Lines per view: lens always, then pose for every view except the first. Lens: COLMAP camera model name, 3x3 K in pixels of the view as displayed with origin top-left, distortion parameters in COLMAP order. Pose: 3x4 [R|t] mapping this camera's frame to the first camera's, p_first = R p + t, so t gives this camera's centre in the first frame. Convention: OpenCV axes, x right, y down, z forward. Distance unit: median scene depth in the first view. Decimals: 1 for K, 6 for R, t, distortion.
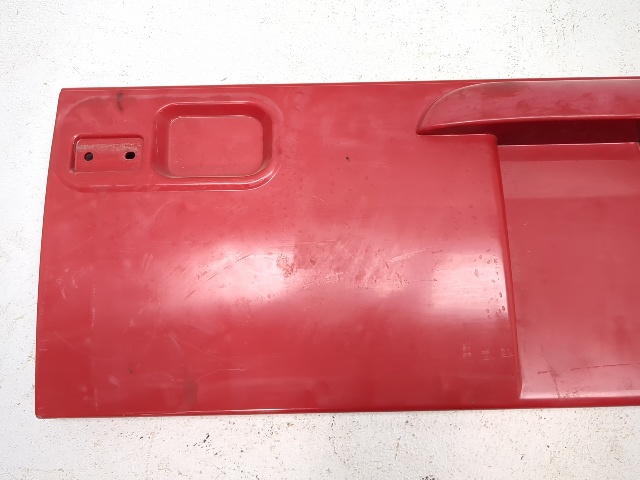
lens RADIAL K [[587.2, 0, 320.0], [0, 587.2, 240.0], [0, 0, 1]] dist [0.054199, -0.107004]
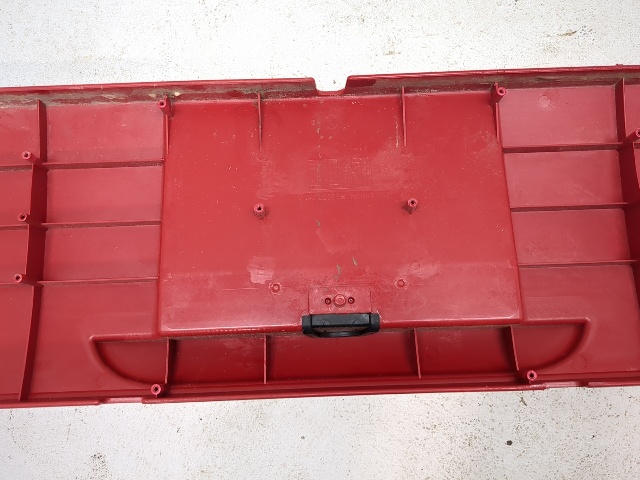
lens RADIAL K [[587.2, 0, 320.0], [0, 587.2, 240.0], [0, 0, 1]] dist [0.054199, -0.107004]
pose [[0.996023, -0.088988, 0.004470, 0.634602], [0.087406, 0.985598, 0.144767, -0.132574], [-0.017288, -0.143801, 0.989456, -0.074917]]
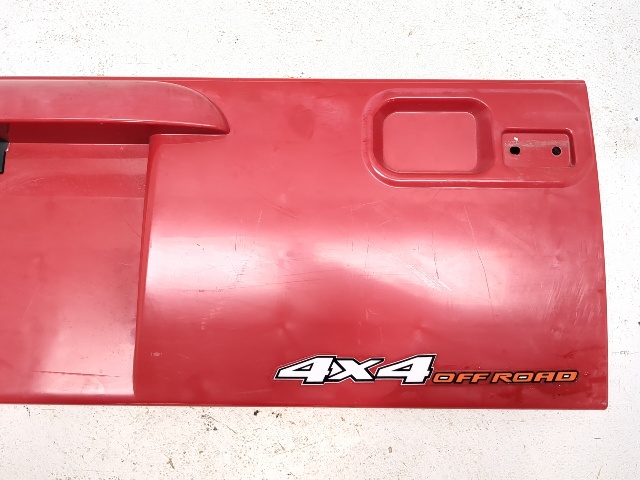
lens RADIAL K [[587.2, 0, 320.0], [0, 587.2, 240.0], [0, 0, 1]] dist [0.054199, -0.107004]
pose [[0.999382, 0.032164, -0.014212, 1.257355], [-0.031432, 0.998303, 0.049013, -0.072910], [0.015764, -0.048536, 0.998697, -0.001883]]
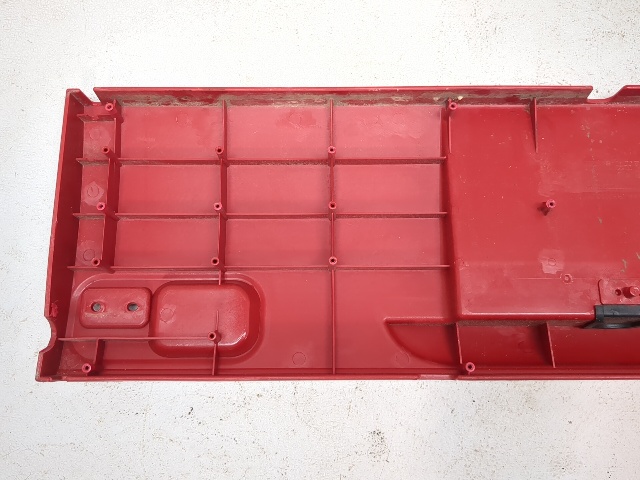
lens RADIAL K [[587.2, 0, 320.0], [0, 587.2, 240.0], [0, 0, 1]] dist [0.054199, -0.107004]
pose [[0.998325, -0.057795, 0.002596, 0.087714], [0.057122, 0.991820, 0.114149, -0.132378], [-0.009172, -0.113810, 0.993460, -0.157714]]
